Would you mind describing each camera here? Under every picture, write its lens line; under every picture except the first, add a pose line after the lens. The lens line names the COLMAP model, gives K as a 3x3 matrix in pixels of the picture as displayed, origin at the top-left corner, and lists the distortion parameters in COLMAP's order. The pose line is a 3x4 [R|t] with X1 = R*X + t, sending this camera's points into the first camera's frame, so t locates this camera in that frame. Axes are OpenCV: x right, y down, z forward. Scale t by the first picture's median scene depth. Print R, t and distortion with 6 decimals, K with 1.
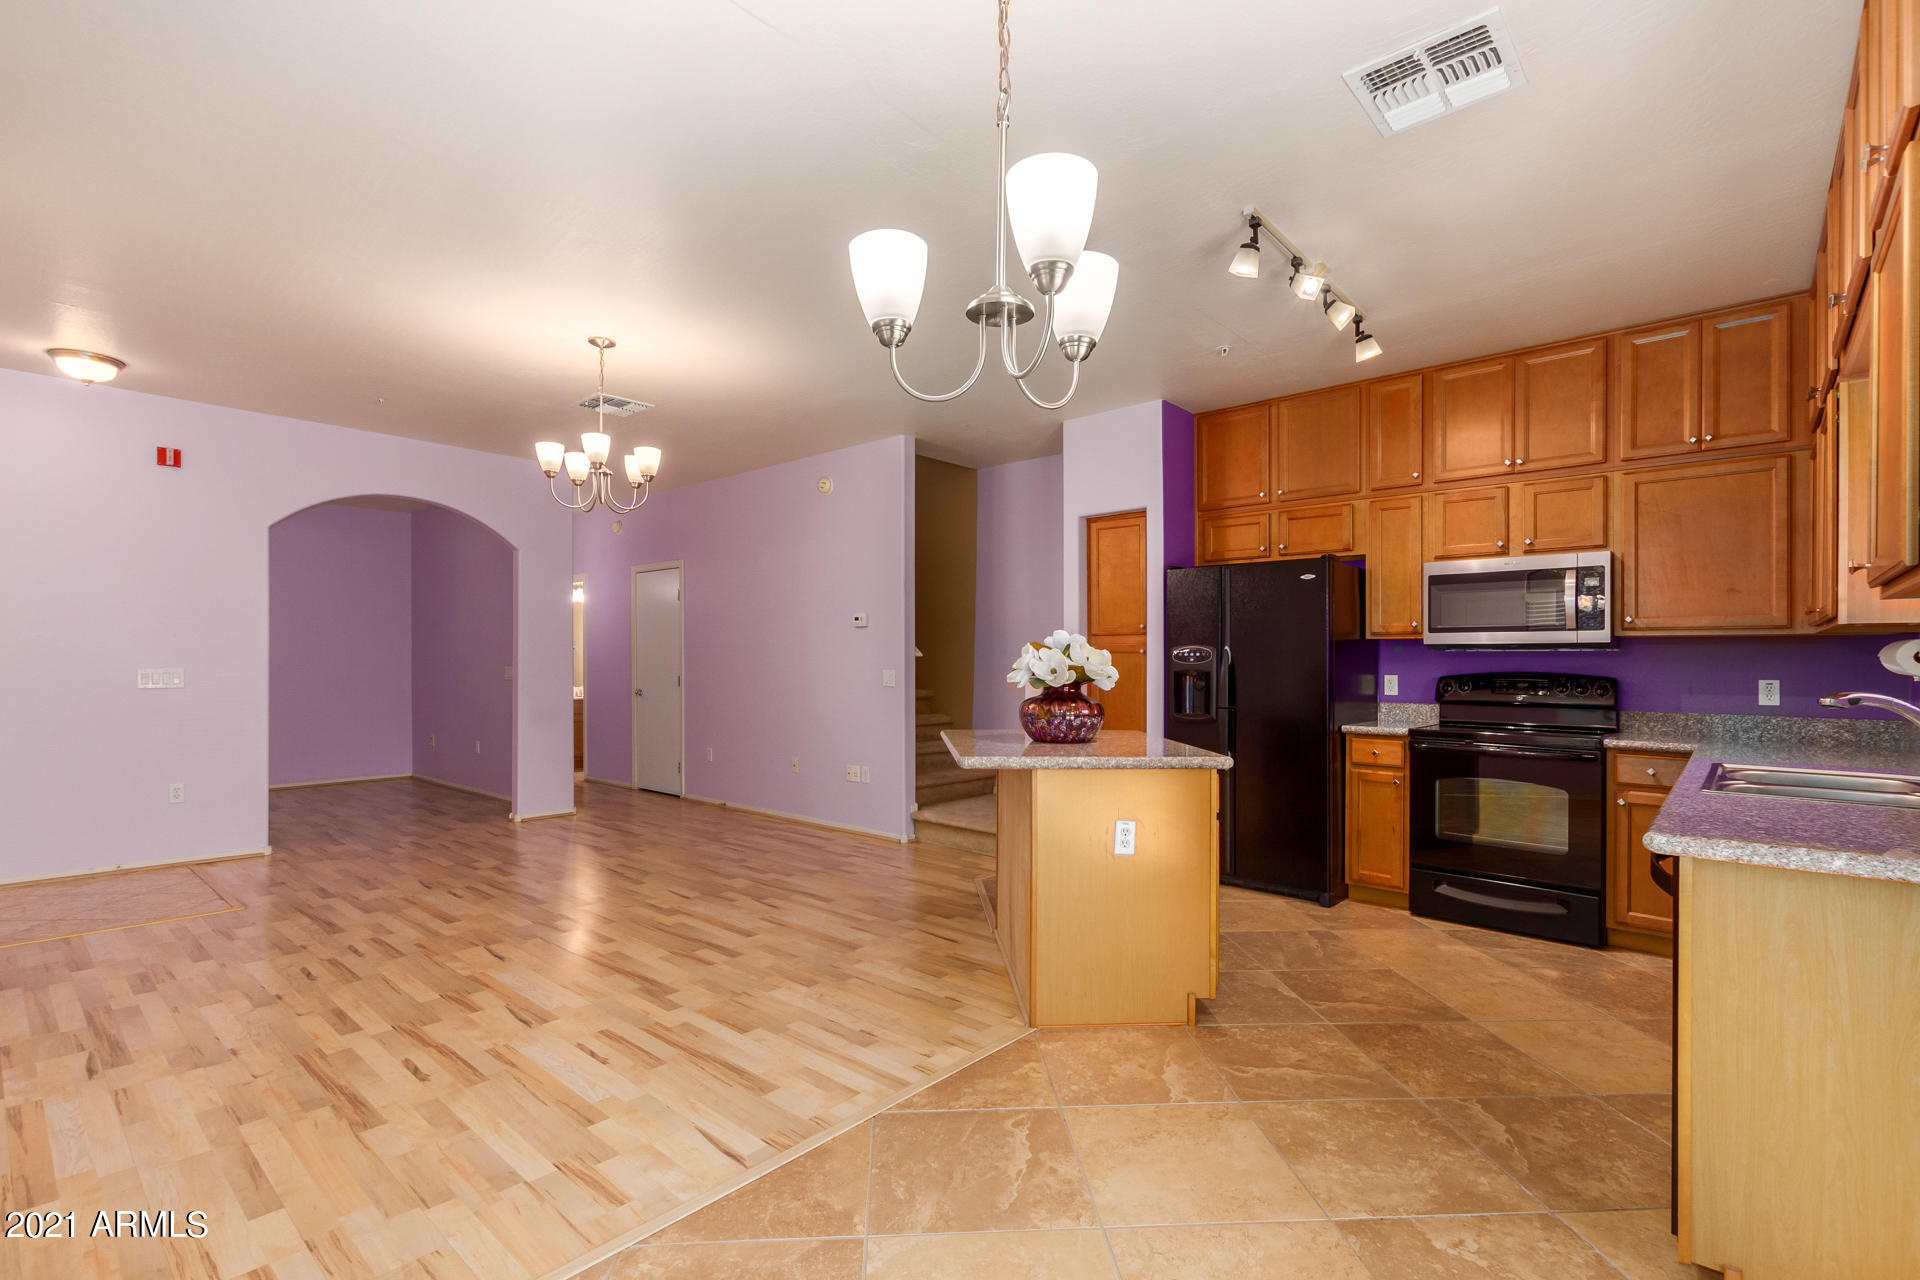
lens RADIAL K [[873.9, 0, 959.5], [0, 873.9, 671.3], [0, 0, 1]] dist [0.013607, -0.000348]
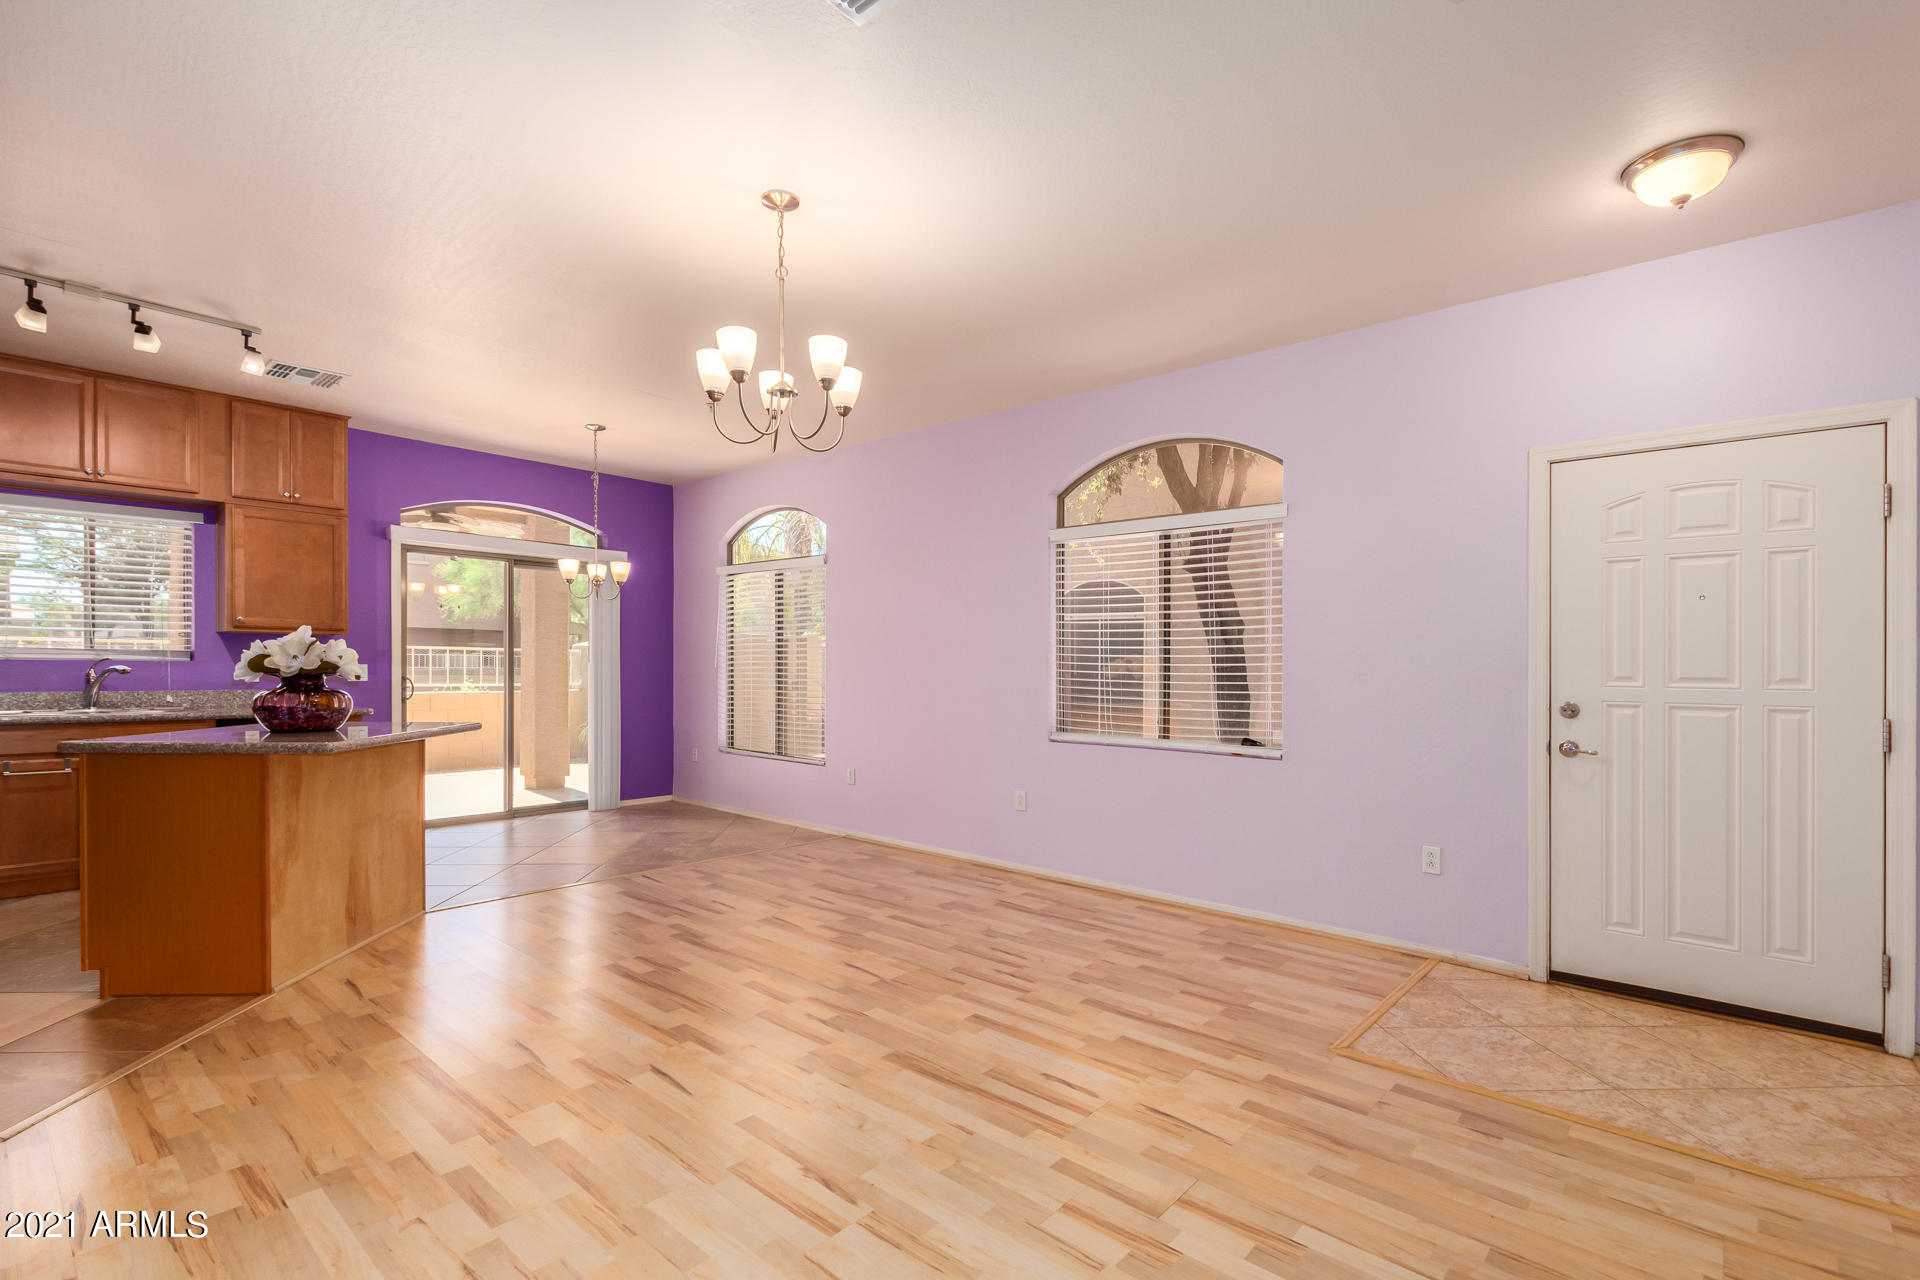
lens RADIAL K [[873.9, 0, 959.5], [0, 873.9, 671.3], [0, 0, 1]] dist [0.013607, -0.000348]
pose [[-0.999808, -0.017706, -0.008341, -0.623853], [-0.017831, 0.999726, 0.015168, -0.020962], [0.008070, 0.015314, -0.999850, 1.957751]]
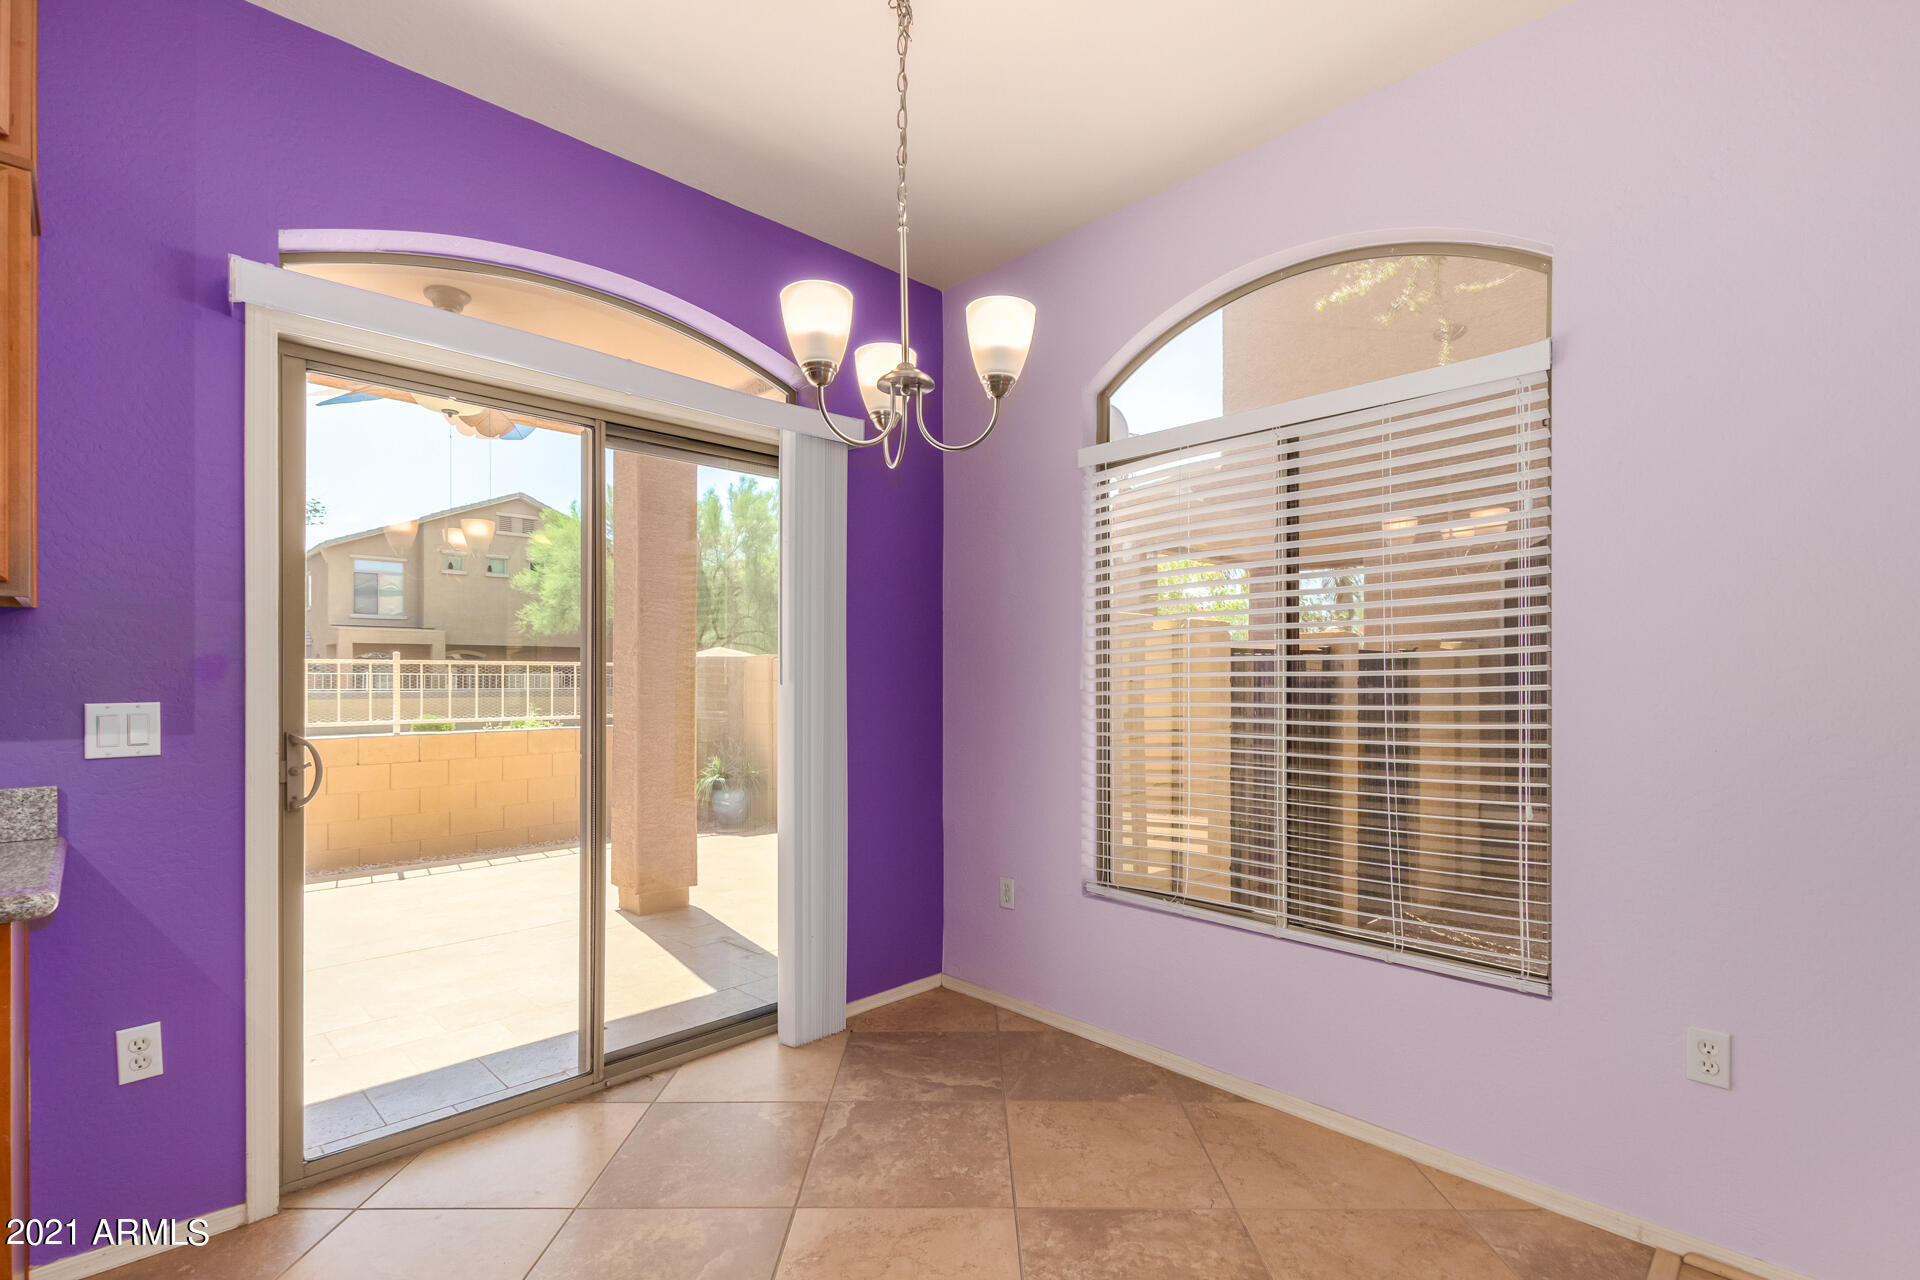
lens RADIAL K [[873.9, 0, 959.5], [0, 873.9, 671.3], [0, 0, 1]] dist [0.013607, -0.000348]
pose [[-0.997644, -0.004128, 0.068481, -0.034715], [-0.004173, 0.999991, -0.000524, -0.008718], [-0.068478, -0.000808, -0.997652, 0.790070]]
